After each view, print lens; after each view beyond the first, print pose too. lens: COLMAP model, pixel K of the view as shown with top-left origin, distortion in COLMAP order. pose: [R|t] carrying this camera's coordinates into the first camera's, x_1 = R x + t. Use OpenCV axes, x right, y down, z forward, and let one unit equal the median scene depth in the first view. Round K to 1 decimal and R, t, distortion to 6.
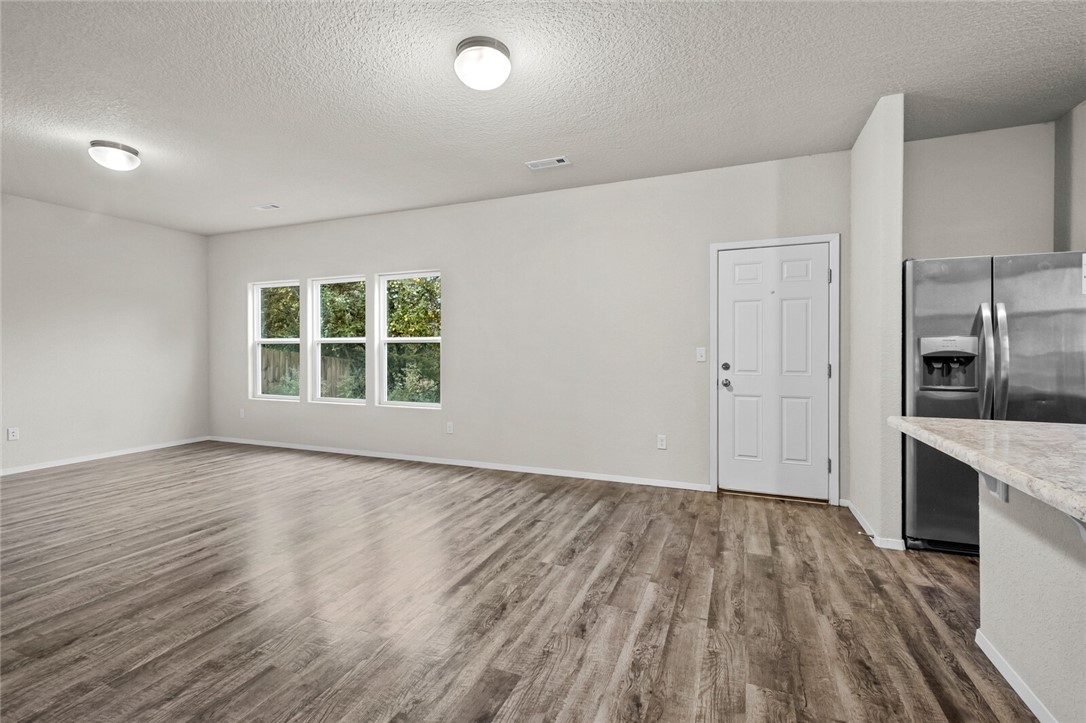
lens RADIAL K [[474.6, 0, 538.5], [0, 474.6, 352.8], [0, 0, 1]] dist [0.014419, -0.003024]
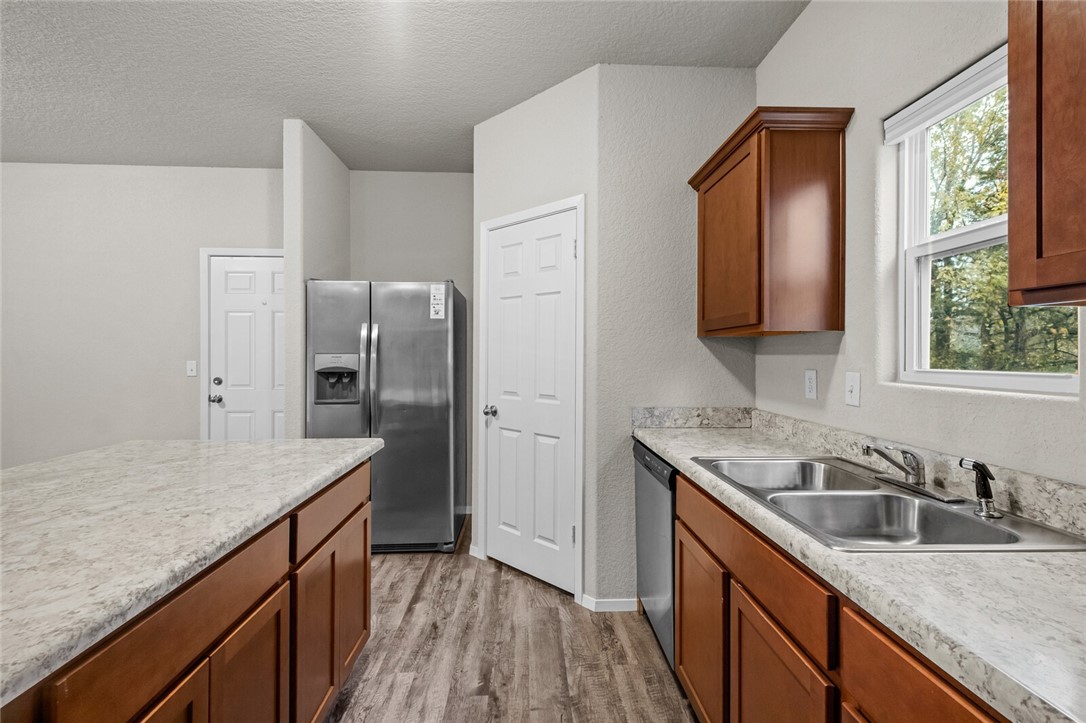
lens RADIAL K [[474.6, 0, 546.8], [0, 474.6, 353.2], [0, 0, 1]] dist [0.014419, -0.003024]
pose [[0.905737, 0.005522, 0.423805, 0.672662], [-0.000743, 0.999934, -0.011441, -0.017914], [-0.423840, 0.010047, 0.905681, -0.137130]]
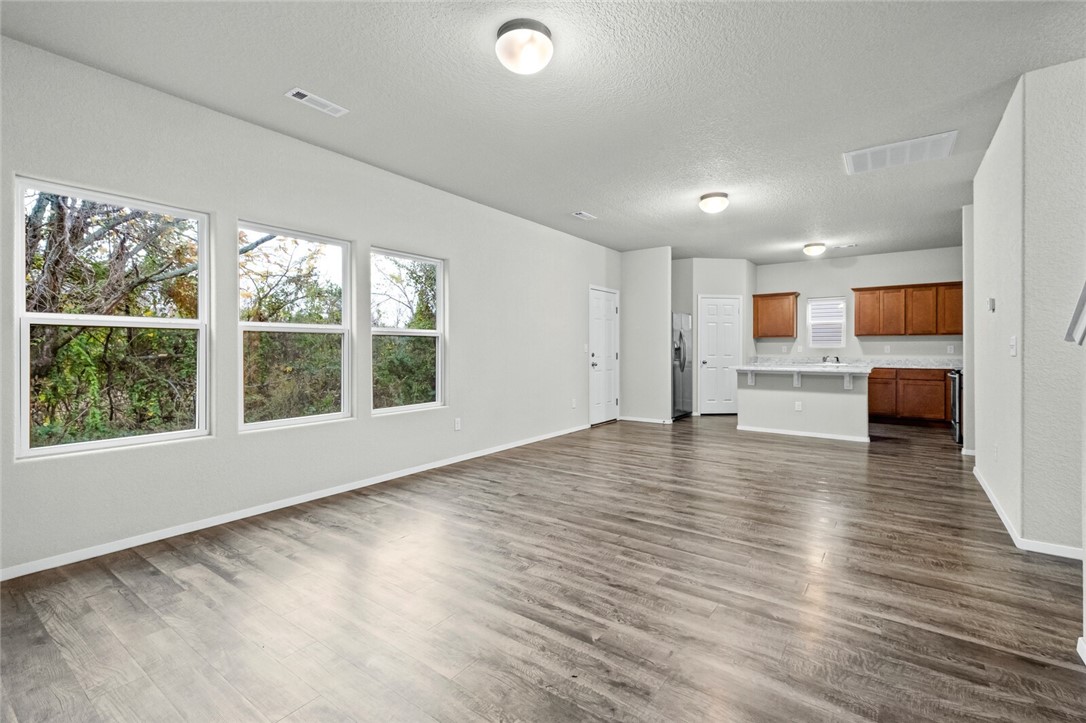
lens RADIAL K [[480.3, 0, 545.3], [0, 480.3, 345.0], [0, 0, 1]] dist [0.019555, -0.002663]
pose [[0.243788, 0.008201, 0.969794, -1.605298], [0.005141, 0.999939, -0.009749, 0.010232], [-0.969815, 0.007363, 0.243731, 0.853063]]
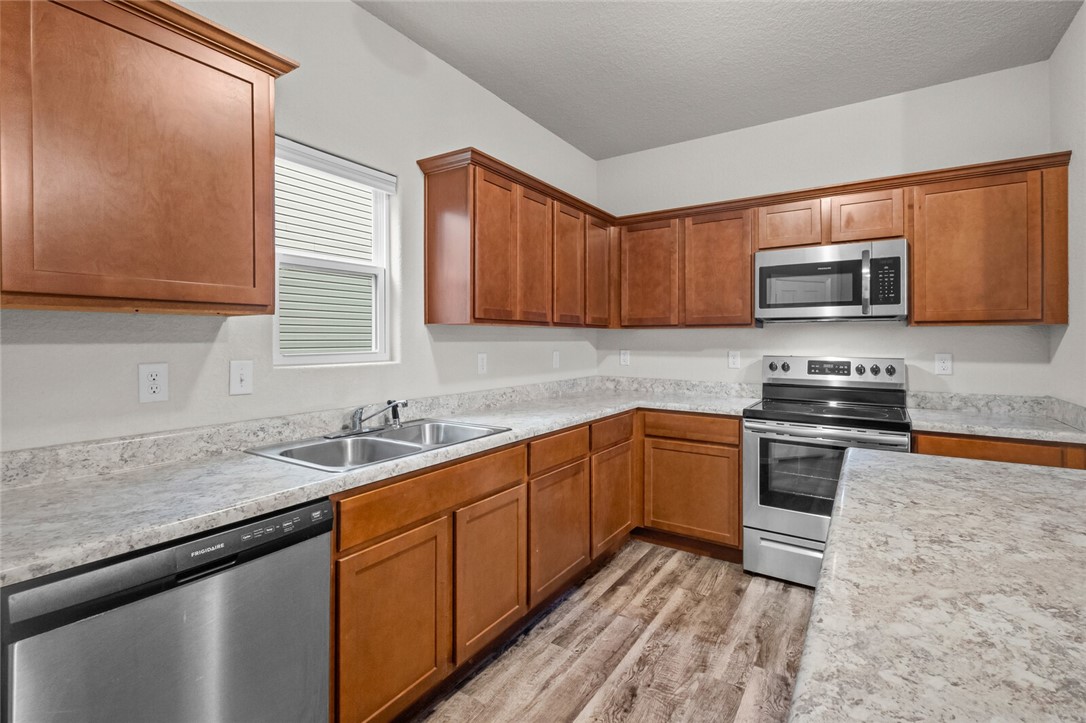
lens RADIAL K [[501.2, 0, 557.9], [0, 501.2, 337.4], [0, 0, 1]] dist [0.014211, -0.000827]
pose [[-0.985513, 0.000882, 0.169595, 0.766456], [0.001039, 0.999999, 0.000835, -0.027619], [-0.169594, 0.000999, -0.985513, 0.626393]]
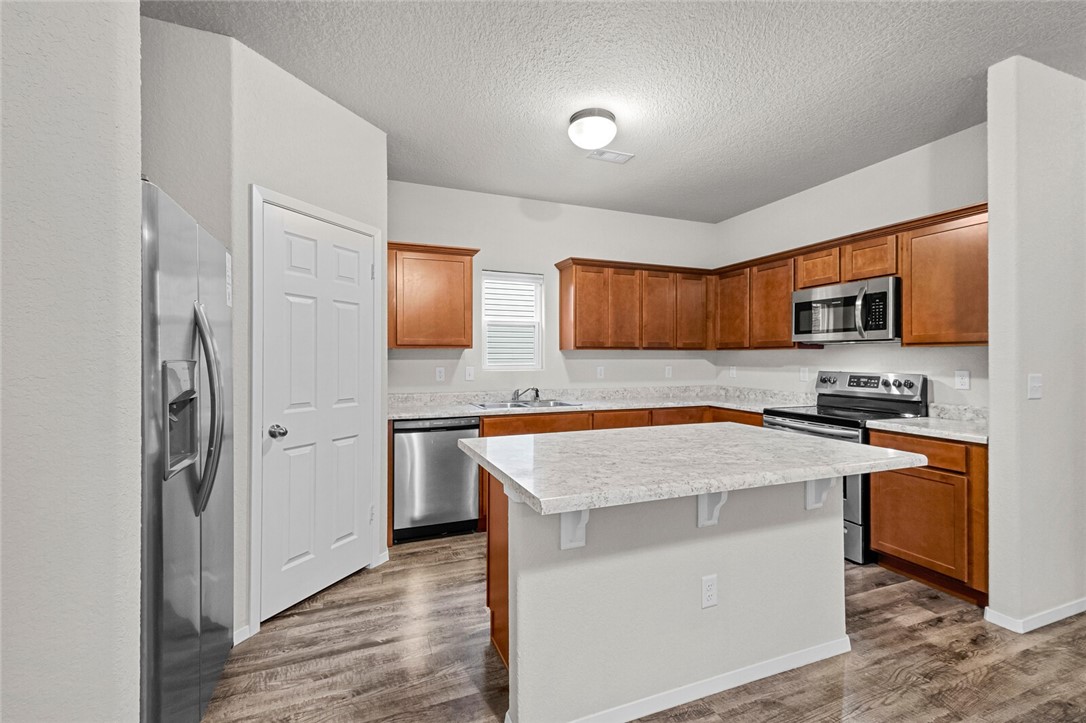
lens RADIAL K [[480.3, 0, 548.0], [0, 480.3, 354.5], [0, 0, 1]] dist [0.019555, -0.002663]
pose [[-0.703688, 0.005131, 0.710491, 0.182766], [0.003905, 0.999987, -0.003355, -0.029771], [-0.710499, 0.000413, -0.703698, 0.879676]]
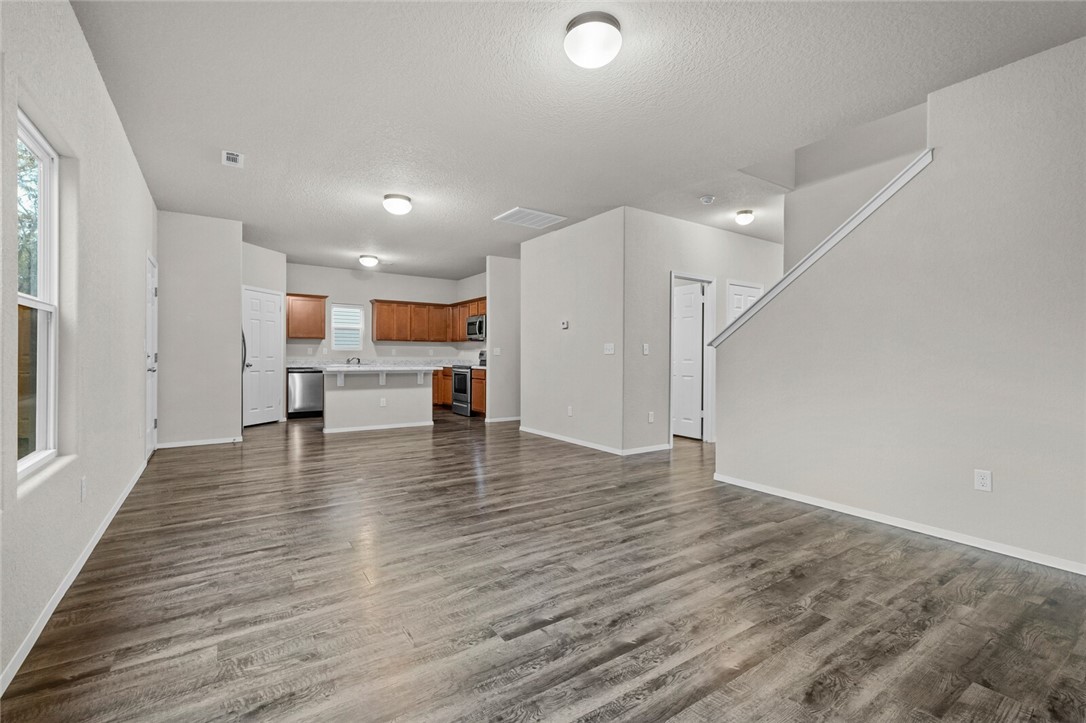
lens RADIAL K [[480.3, 0, 539.4], [0, 480.3, 355.3], [0, 0, 1]] dist [0.019555, -0.002663]
pose [[-0.826113, -0.004432, 0.563487, -1.263408], [-0.002927, 0.999989, 0.003574, 0.023260], [-0.563497, 0.001303, -0.826117, 1.681241]]
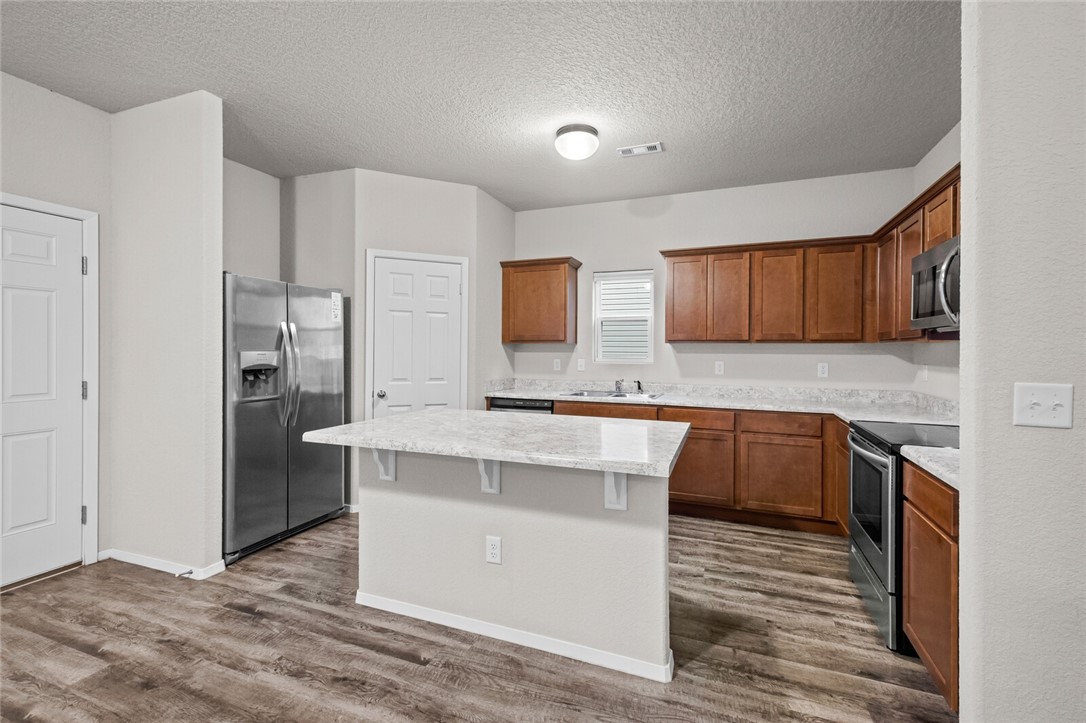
lens RADIAL K [[480.3, 0, 539.5], [0, 480.3, 350.0], [0, 0, 1]] dist [0.019555, -0.002663]
pose [[-0.013365, 0.001738, 0.999909, -0.194968], [-0.000358, 0.999998, -0.001742, -0.027050], [-0.999911, -0.000381, -0.013364, 0.313055]]
